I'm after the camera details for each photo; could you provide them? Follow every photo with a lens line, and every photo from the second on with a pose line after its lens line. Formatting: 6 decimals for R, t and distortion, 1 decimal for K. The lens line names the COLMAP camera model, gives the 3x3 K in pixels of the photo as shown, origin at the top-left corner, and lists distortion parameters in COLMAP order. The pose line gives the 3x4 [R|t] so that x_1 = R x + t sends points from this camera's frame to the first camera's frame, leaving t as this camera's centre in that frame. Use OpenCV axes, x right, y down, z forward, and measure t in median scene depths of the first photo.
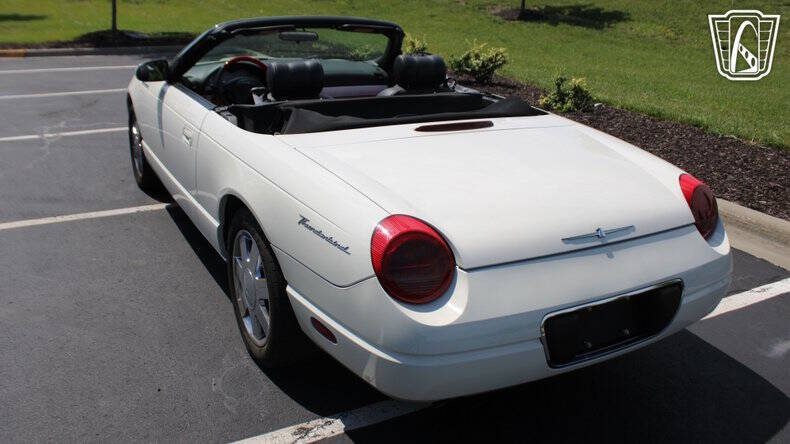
lens RADIAL K [[697.4, 0, 390.7], [0, 697.4, 223.8], [0, 0, 1]] dist [-0.111707, 0.062824]
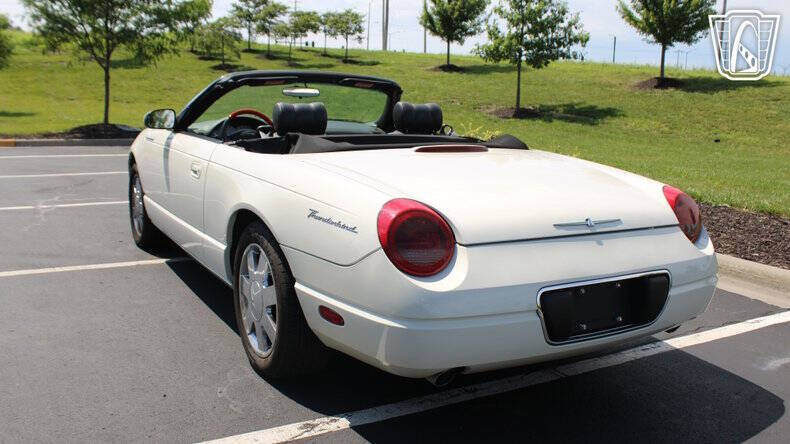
lens RADIAL K [[727.3, 0, 411.8], [0, 727.3, 232.3], [0, 0, 1]] dist [-0.091828, 0.019978]
pose [[0.999319, -0.006850, 0.036252, -0.010214], [0.012093, 0.989143, -0.146459, 0.140462], [-0.034855, 0.146798, 0.988552, -0.076137]]
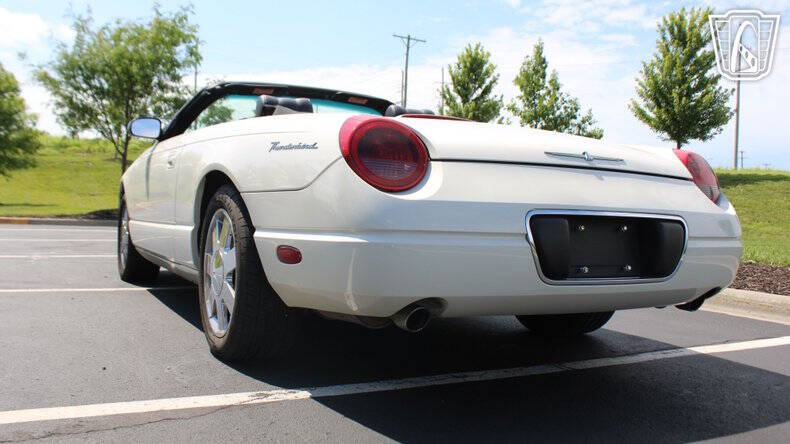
lens RADIAL K [[727.3, 0, 395.4], [0, 727.3, 210.5], [0, 0, 1]] dist [-0.091828, 0.019978]
pose [[0.999925, -0.001697, -0.012133, 0.039576], [-0.002376, 0.944705, -0.327913, 0.301427], [0.012018, 0.327917, 0.944630, 0.065577]]
